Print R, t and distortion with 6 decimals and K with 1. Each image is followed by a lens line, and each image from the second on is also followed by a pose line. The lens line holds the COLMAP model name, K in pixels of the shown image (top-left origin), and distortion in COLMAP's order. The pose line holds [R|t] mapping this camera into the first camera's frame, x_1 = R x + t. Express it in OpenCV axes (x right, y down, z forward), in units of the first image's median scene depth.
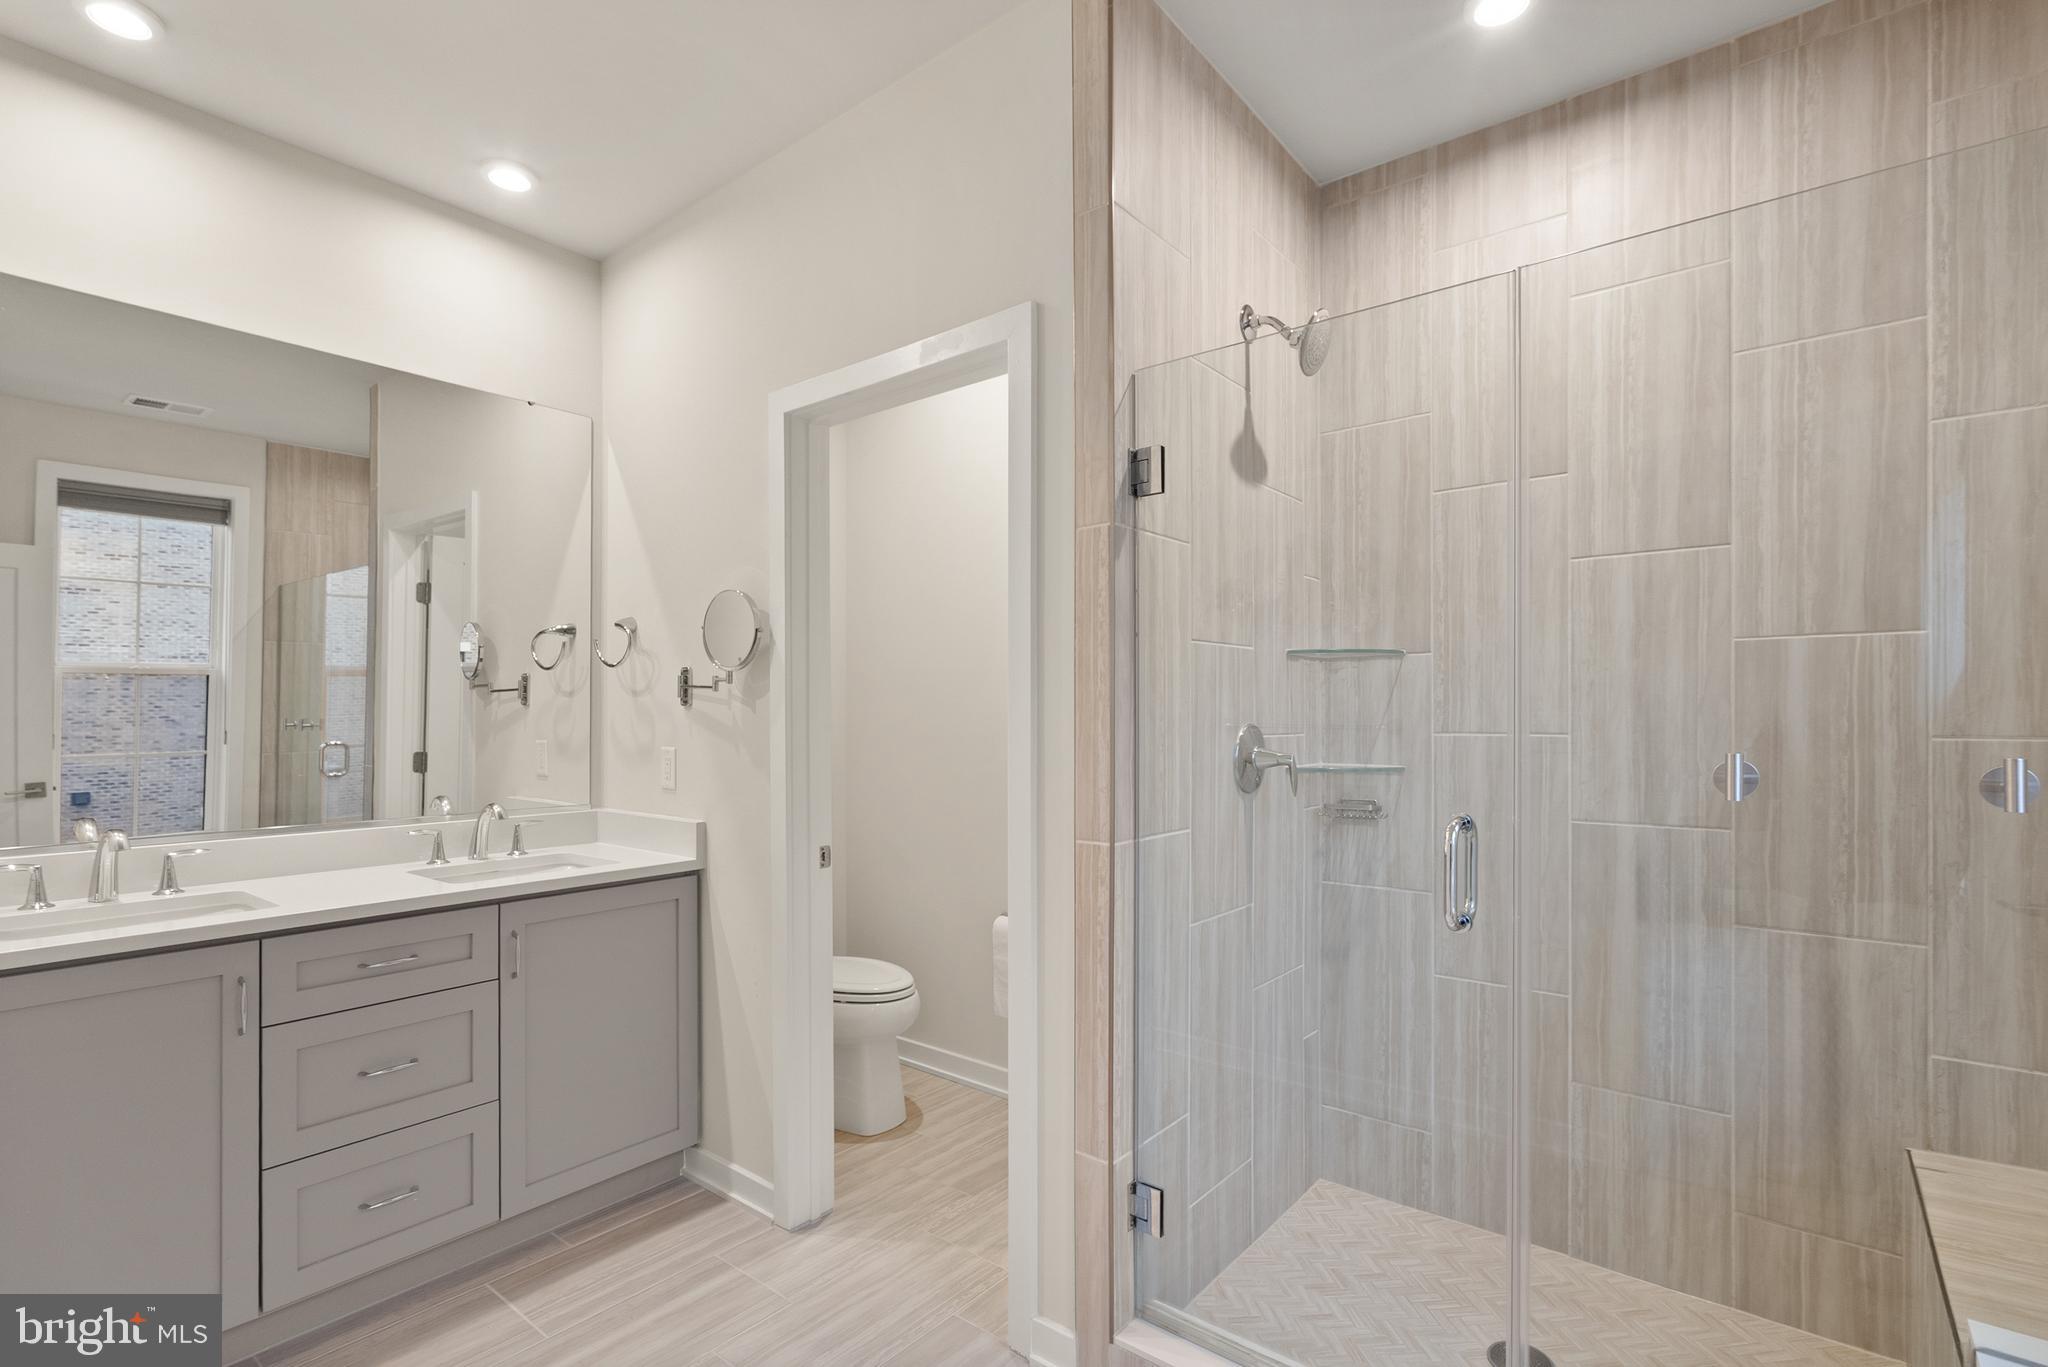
lens RADIAL K [[948.9, 0, 1015.0], [0, 948.9, 710.2], [0, 0, 1]] dist [-0.013774, 0.010249]
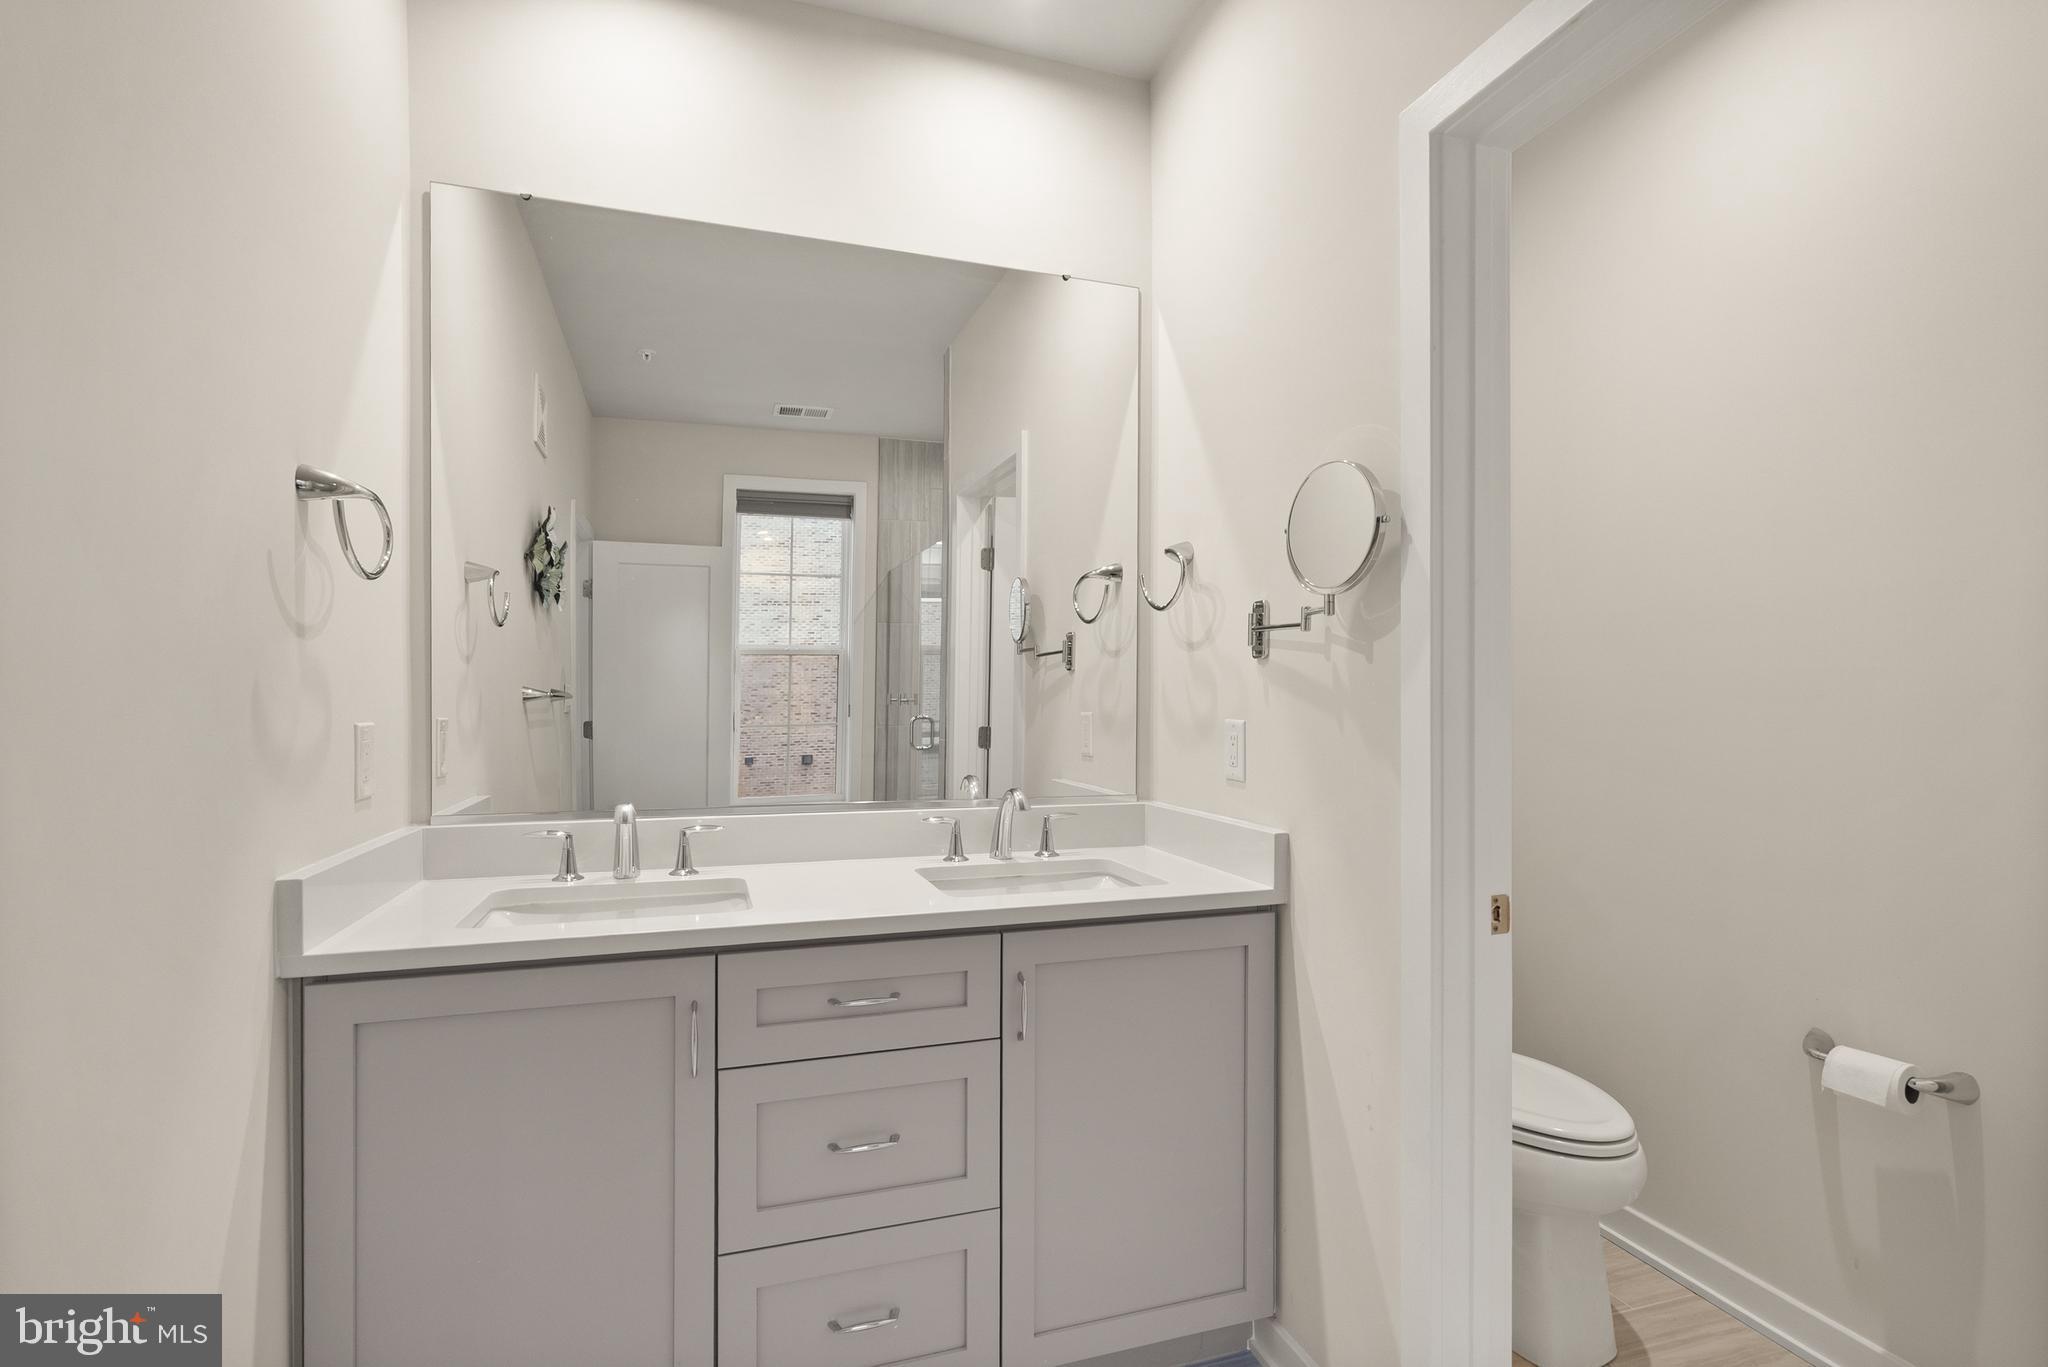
lens RADIAL K [[948.9, 0, 1015.0], [0, 948.9, 710.2], [0, 0, 1]] dist [-0.013774, 0.010249]
pose [[0.834362, 0.007355, -0.551168, -0.116259], [-0.000332, 0.999917, 0.012841, 0.022670], [0.551217, -0.010531, 0.834295, 0.328616]]
